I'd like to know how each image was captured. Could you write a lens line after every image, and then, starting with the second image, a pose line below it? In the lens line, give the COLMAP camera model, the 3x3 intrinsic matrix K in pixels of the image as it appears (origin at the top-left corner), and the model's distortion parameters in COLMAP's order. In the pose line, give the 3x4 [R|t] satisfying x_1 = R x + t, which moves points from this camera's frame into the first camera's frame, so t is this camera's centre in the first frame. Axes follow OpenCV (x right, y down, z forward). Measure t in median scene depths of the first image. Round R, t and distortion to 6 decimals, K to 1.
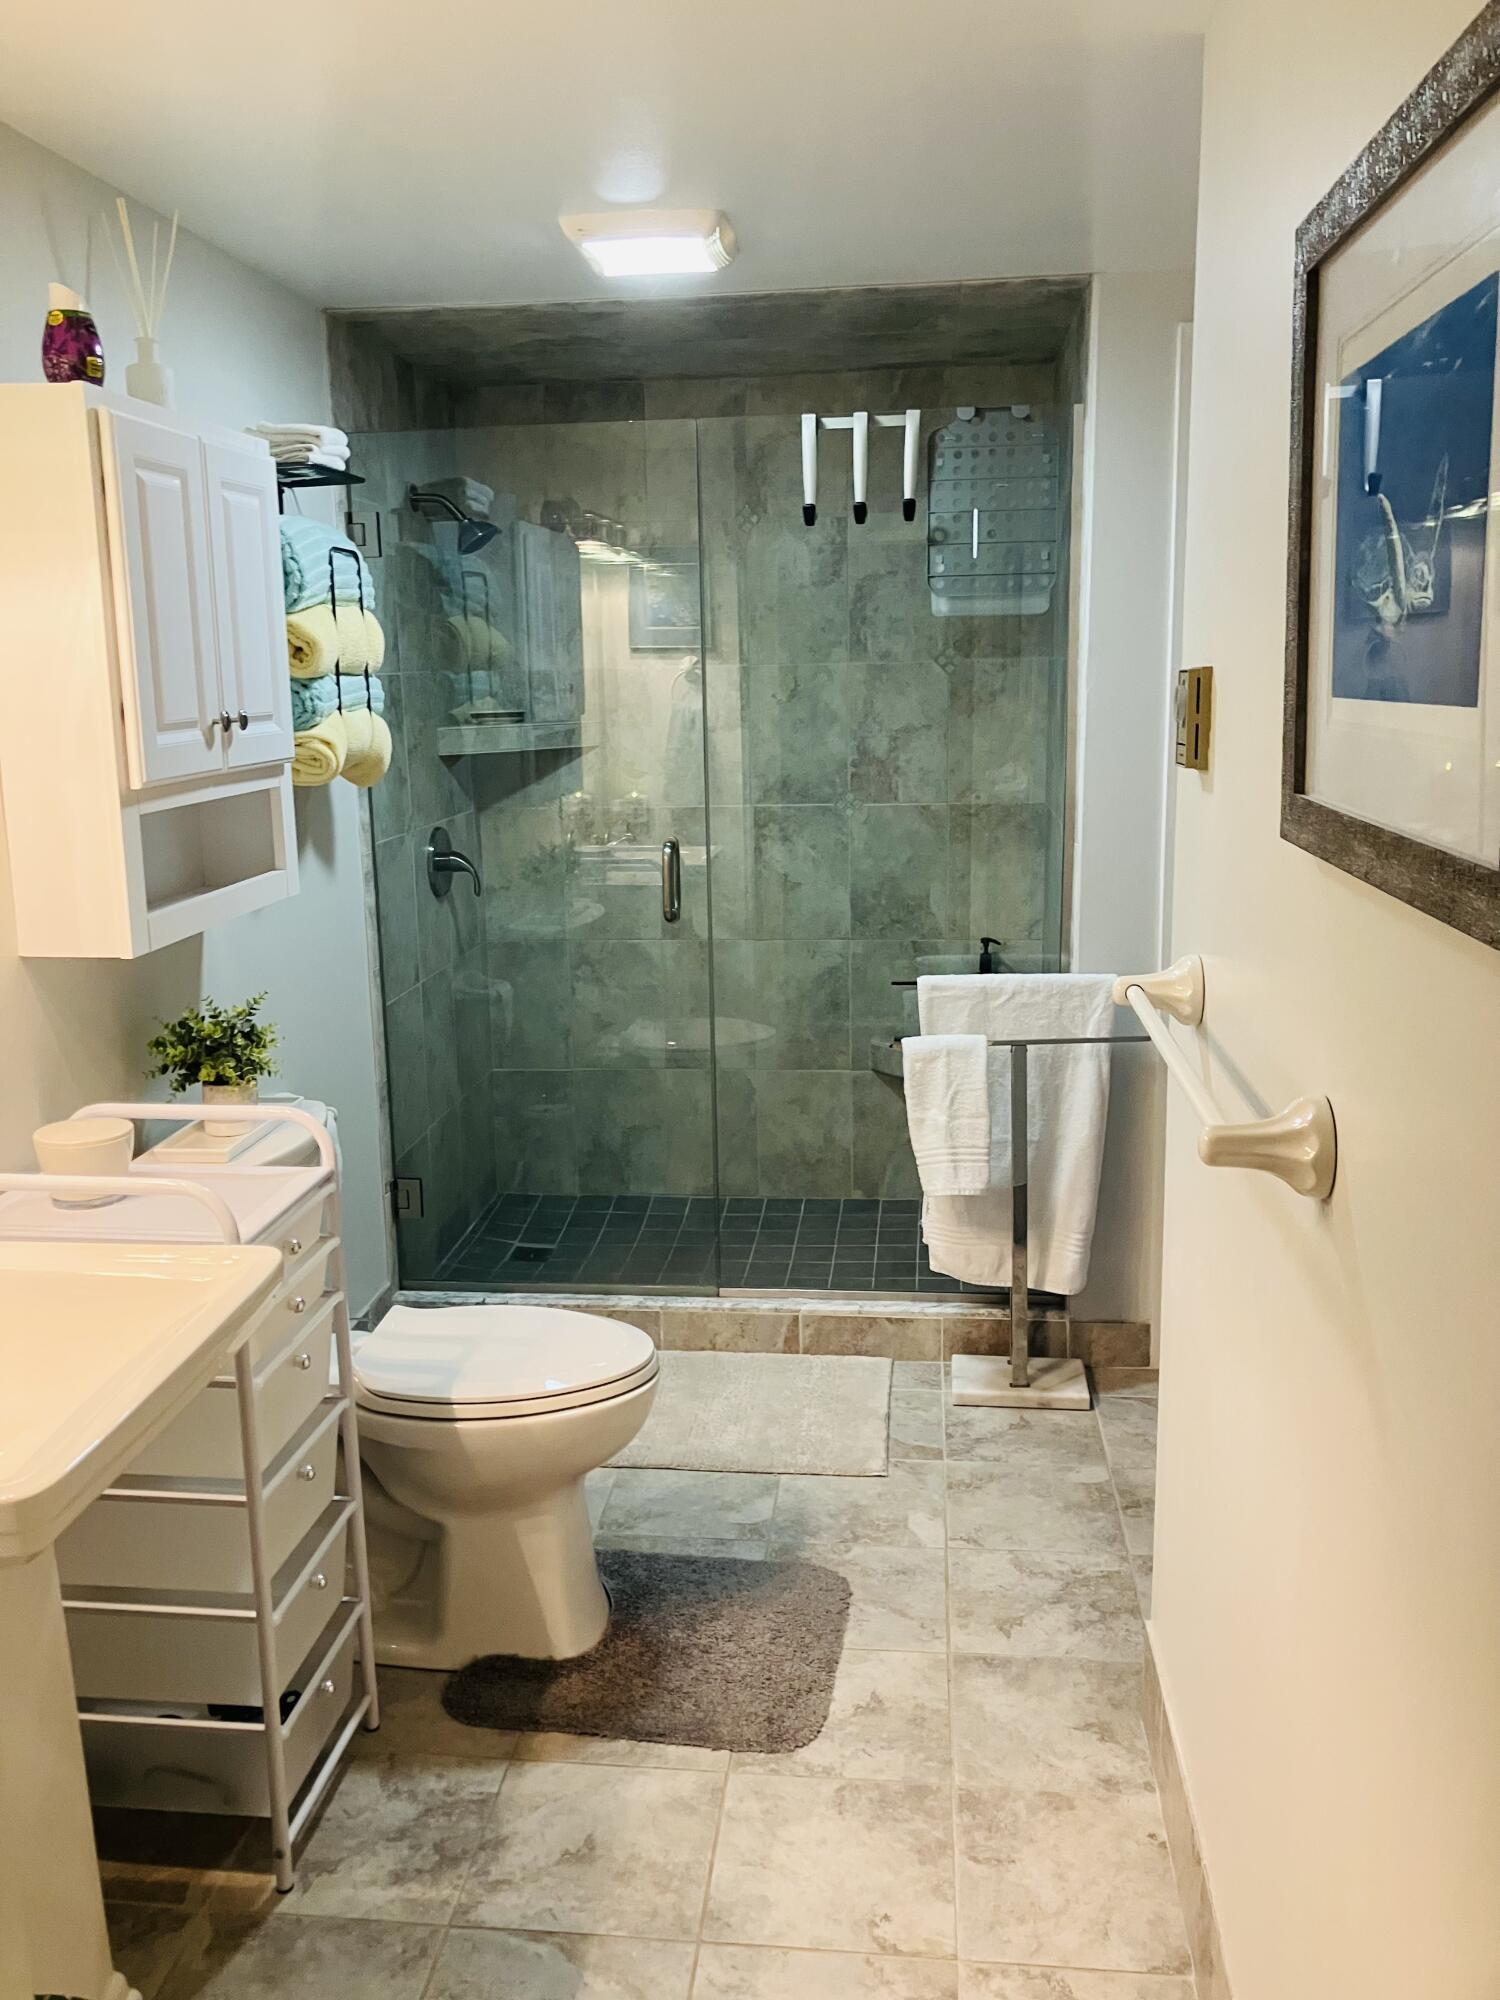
lens RADIAL K [[1641.4, 0, 748.3], [0, 1641.4, 1000.7], [0, 0, 1]] dist [0.016282, -0.012906]
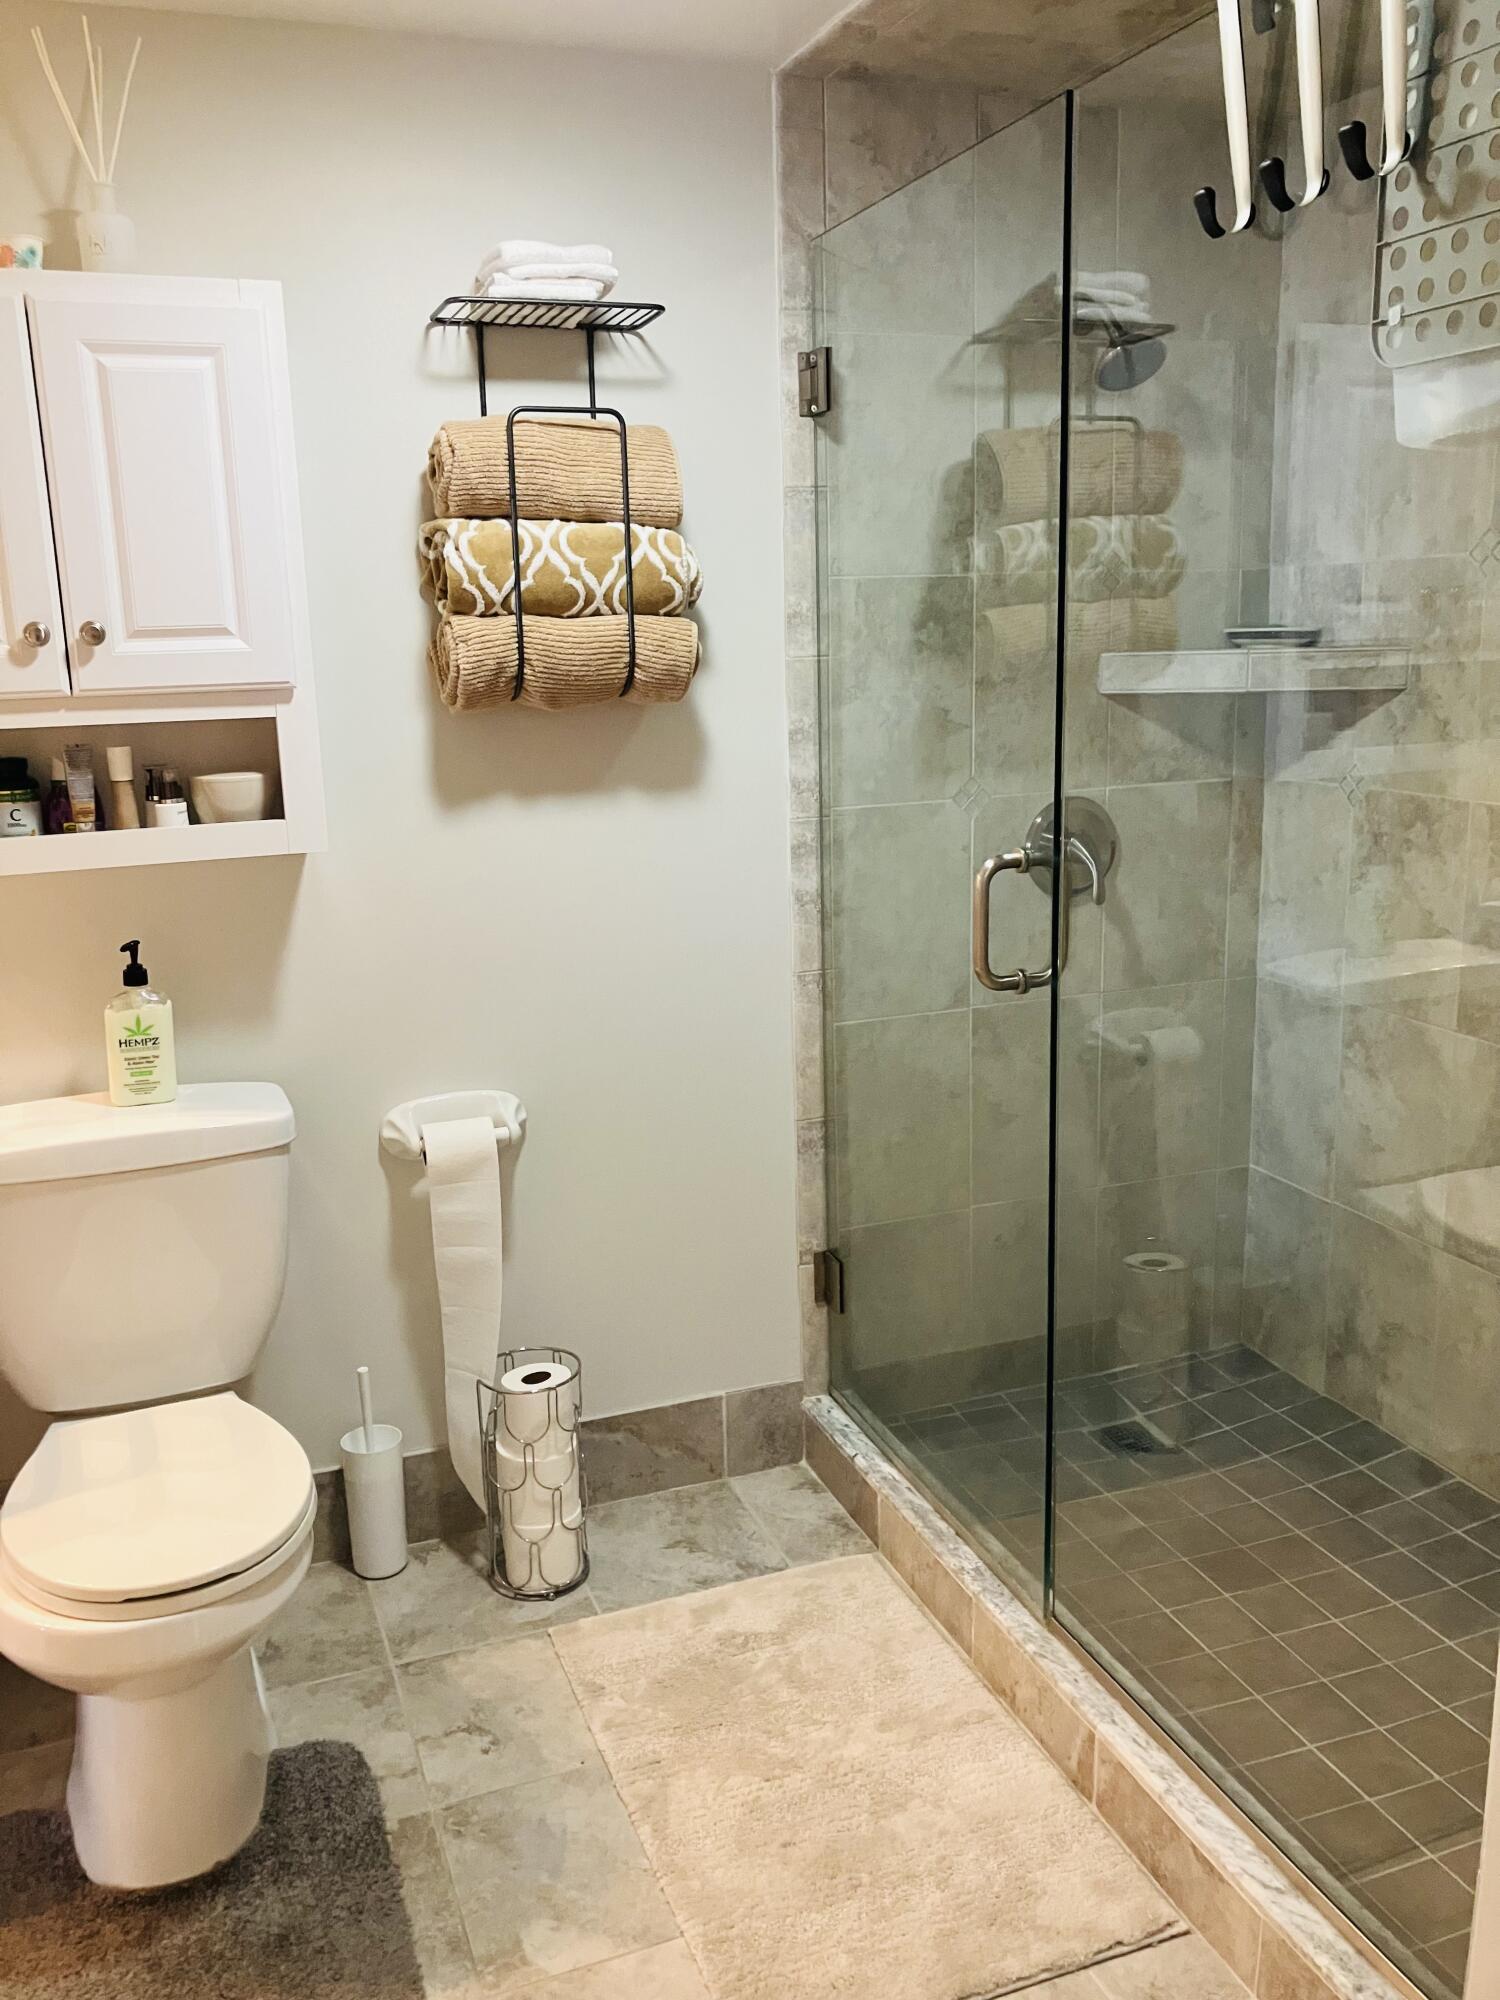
lens RADIAL K [[1641.4, 0, 739.5], [0, 1641.4, 993.8], [0, 0, 1]] dist [0.016282, -0.012906]
pose [[0.440936, 0.202542, -0.874387, 0.346661], [-0.167535, 0.975656, 0.141516, -0.091950], [0.881764, 0.084091, 0.464135, 0.522171]]
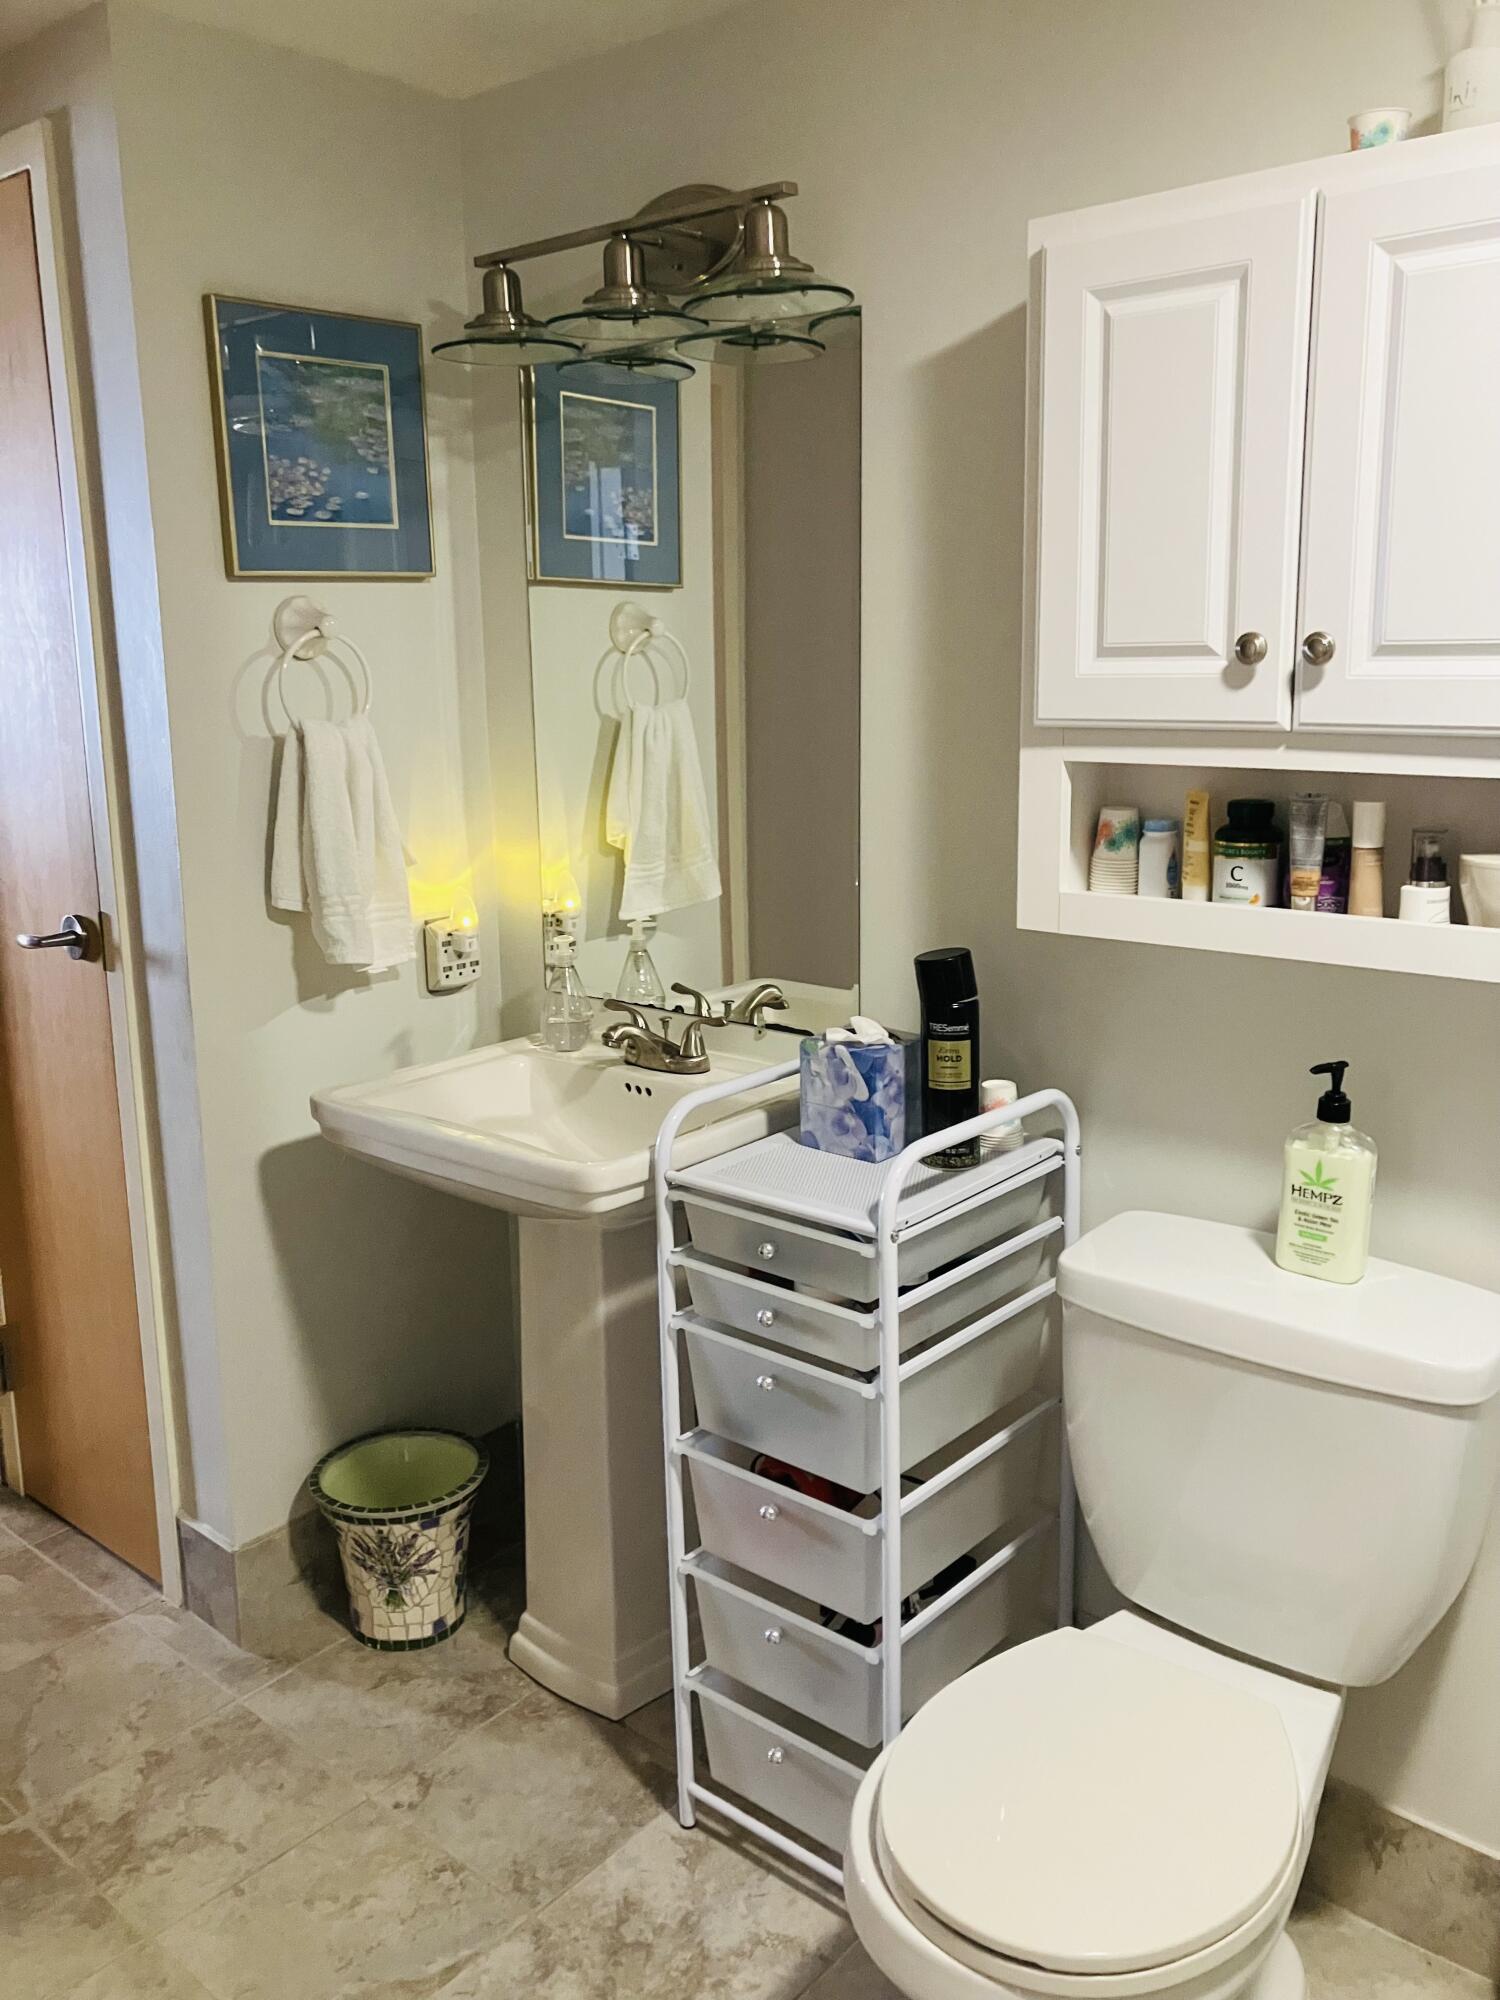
lens RADIAL K [[1641.4, 0, 744.1], [0, 1641.4, 984.1], [0, 0, 1]] dist [0.016282, -0.012906]
pose [[-0.579046, 0.187569, -0.793425, 0.187789], [-0.155827, 0.929774, 0.333525, -0.126045], [0.800265, 0.316764, -0.509153, 0.670939]]
